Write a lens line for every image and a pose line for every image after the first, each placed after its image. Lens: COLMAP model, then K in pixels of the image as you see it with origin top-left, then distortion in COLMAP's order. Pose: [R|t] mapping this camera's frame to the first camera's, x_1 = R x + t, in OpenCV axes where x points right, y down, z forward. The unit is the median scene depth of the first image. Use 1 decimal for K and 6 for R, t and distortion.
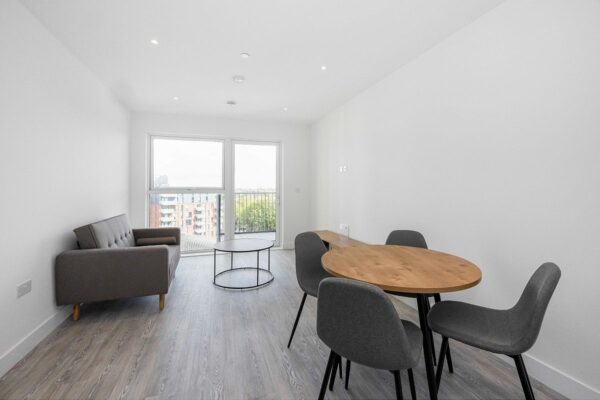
lens RADIAL K [[269.6, 0, 299.0], [0, 269.6, 182.1], [0, 0, 1]] dist [-0.000334, -0.000020]
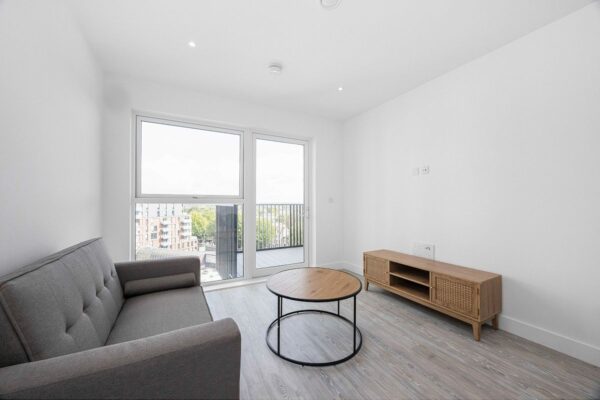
lens RADIAL K [[233.1, 0, 300.0], [0, 233.1, 200.0], [0, 0, 1]] dist [-0.010639, -0.000098]
pose [[0.983329, 0.004739, 0.181775, -0.227657], [-0.006284, 0.999949, 0.007924, 0.025272], [-0.181729, -0.008934, 0.983308, 0.320465]]
